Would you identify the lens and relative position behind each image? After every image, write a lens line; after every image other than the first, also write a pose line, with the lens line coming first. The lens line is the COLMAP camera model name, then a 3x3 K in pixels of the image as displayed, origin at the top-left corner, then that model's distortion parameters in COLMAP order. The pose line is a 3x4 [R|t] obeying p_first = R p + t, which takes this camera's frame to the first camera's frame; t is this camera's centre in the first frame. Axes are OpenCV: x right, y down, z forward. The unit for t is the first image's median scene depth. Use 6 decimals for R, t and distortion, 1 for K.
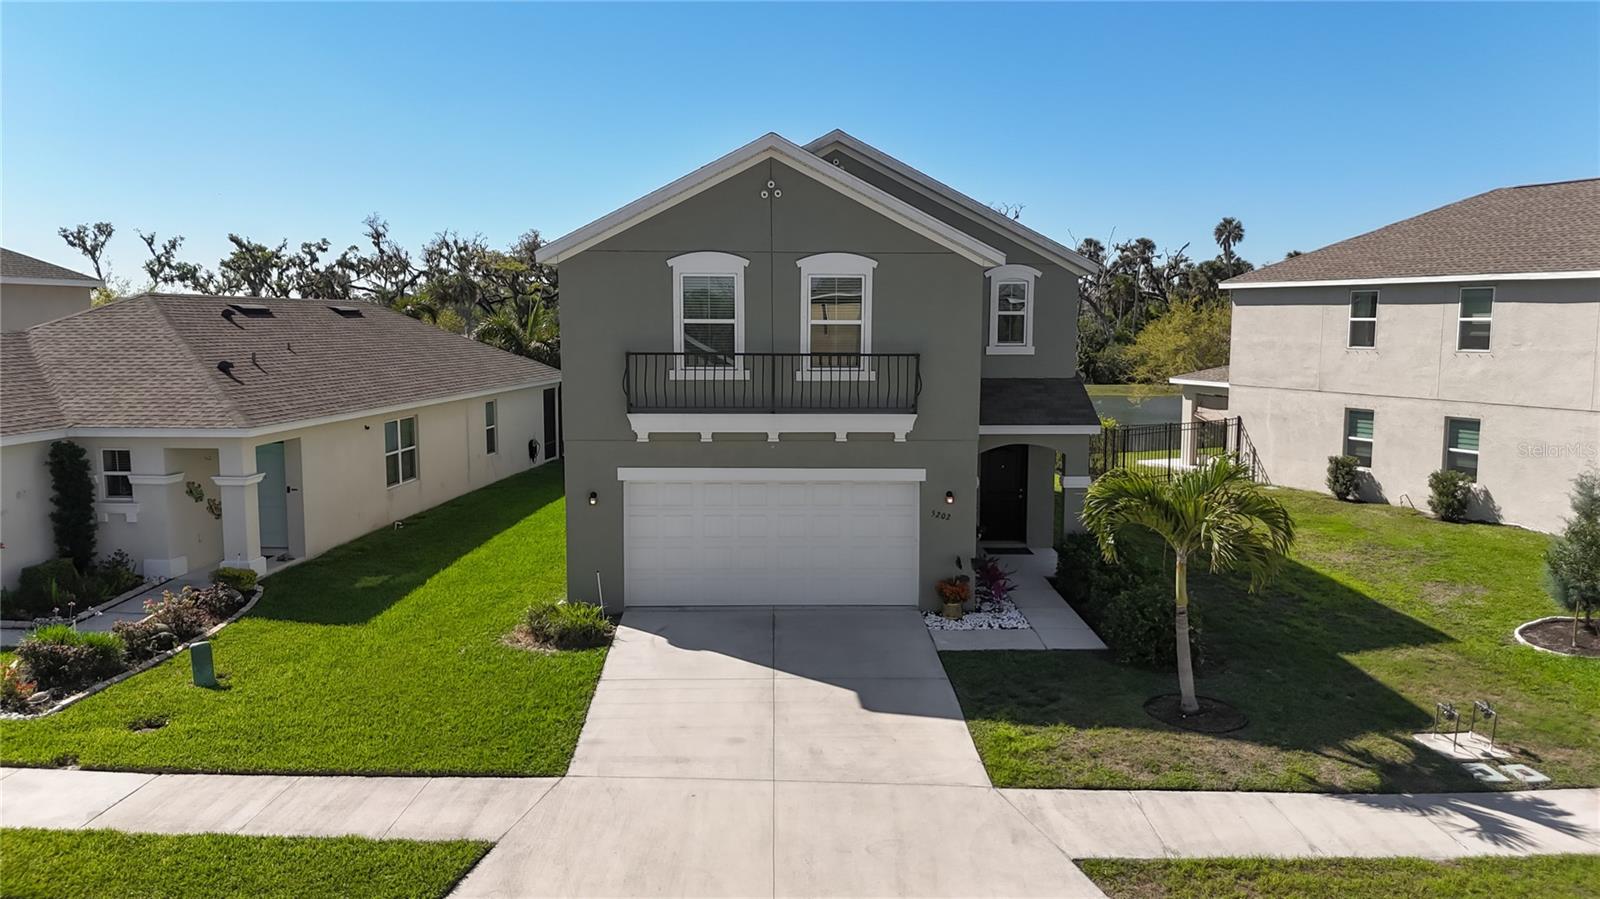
lens RADIAL K [[1223.5, 0, 816.8], [0, 1223.5, 446.7], [0, 0, 1]] dist [0.053693, -0.056928]
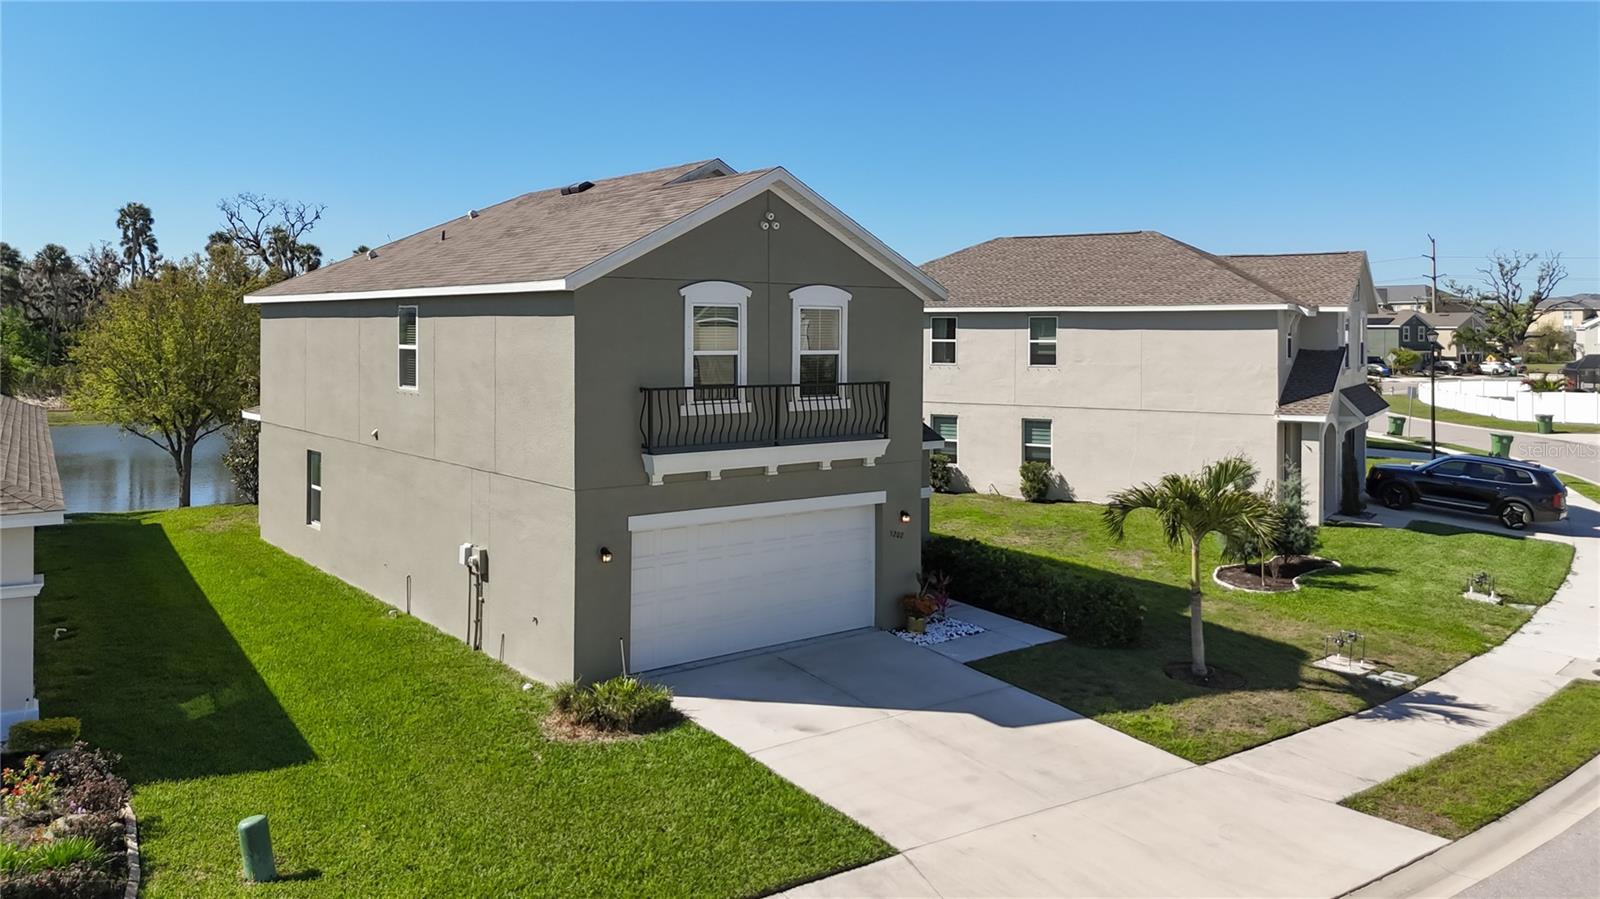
lens RADIAL K [[1223.5, 0, 844.4], [0, 1223.5, 322.4], [0, 0, 1]] dist [0.053693, -0.056928]
pose [[0.792649, 0.004994, 0.609658, -0.585610], [0.059982, 0.994476, -0.086132, -0.037675], [-0.606721, 0.104841, 0.787971, 0.183206]]
